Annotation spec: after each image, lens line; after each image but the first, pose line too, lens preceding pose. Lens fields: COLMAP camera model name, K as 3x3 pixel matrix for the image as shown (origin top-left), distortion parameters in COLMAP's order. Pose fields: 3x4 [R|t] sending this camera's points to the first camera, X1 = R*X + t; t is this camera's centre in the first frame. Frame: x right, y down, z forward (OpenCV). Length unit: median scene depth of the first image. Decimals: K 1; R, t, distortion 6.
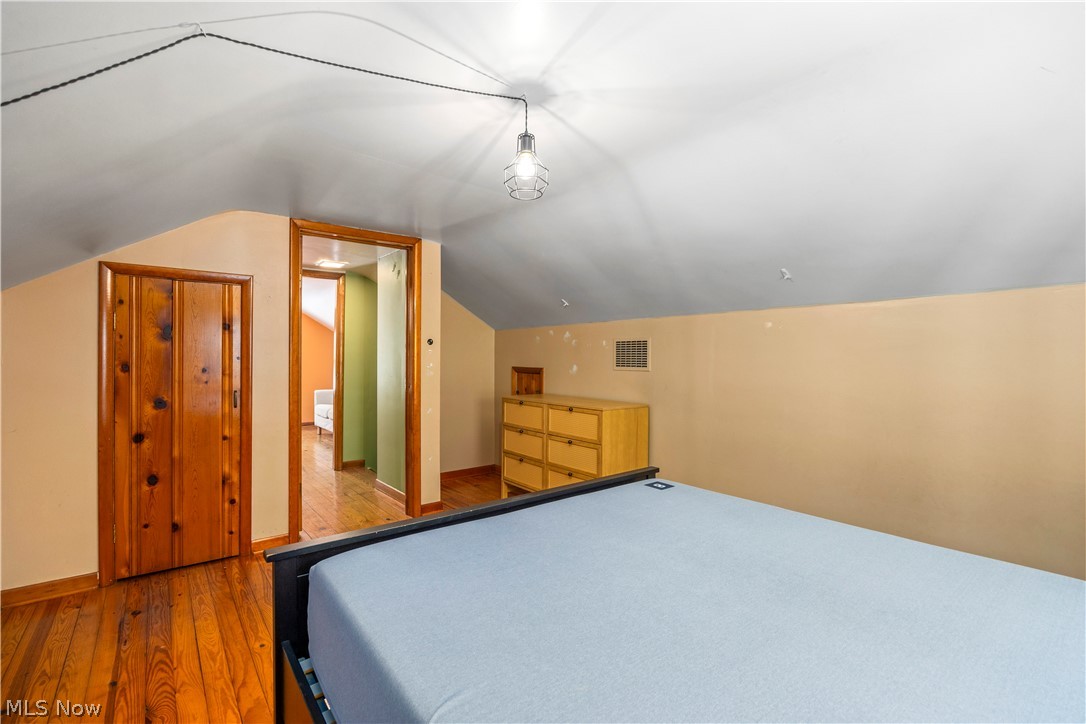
lens RADIAL K [[484.1, 0, 546.4], [0, 484.1, 358.1], [0, 0, 1]] dist [-0.023582, -0.000146]
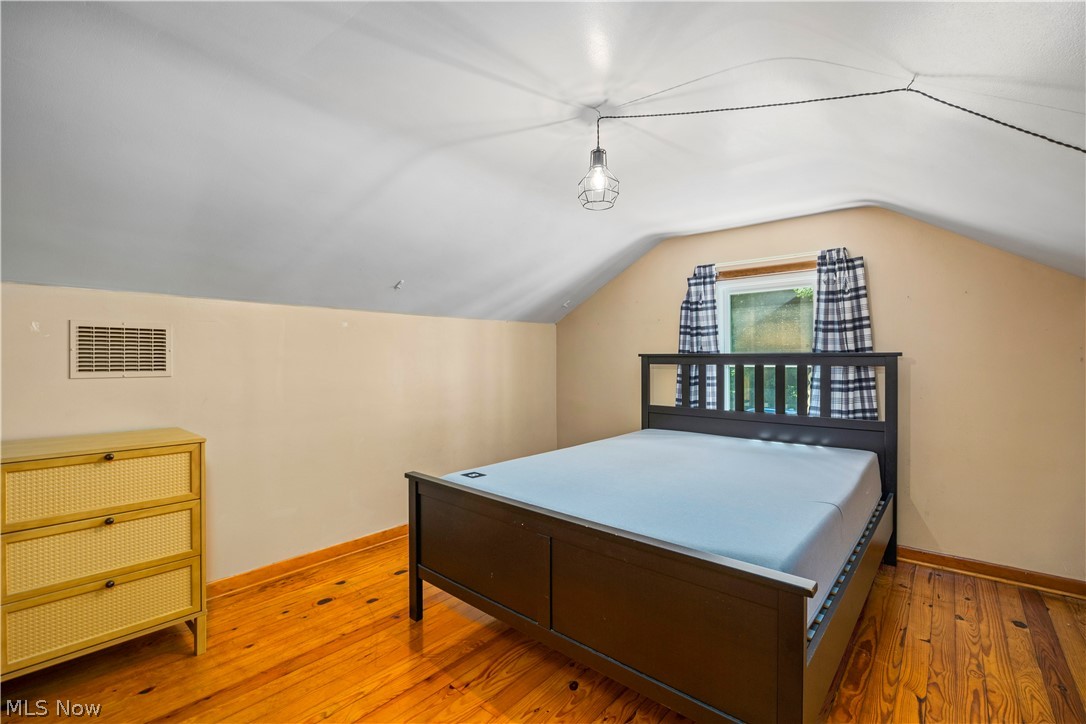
lens RADIAL K [[484.1, 0, 546.4], [0, 484.1, 358.1], [0, 0, 1]] dist [-0.023582, -0.000146]
pose [[-0.182715, 0.004654, 0.983155, -0.528182], [0.006287, 0.999974, -0.003565, 0.007749], [-0.983146, 0.005530, -0.182739, 0.649421]]
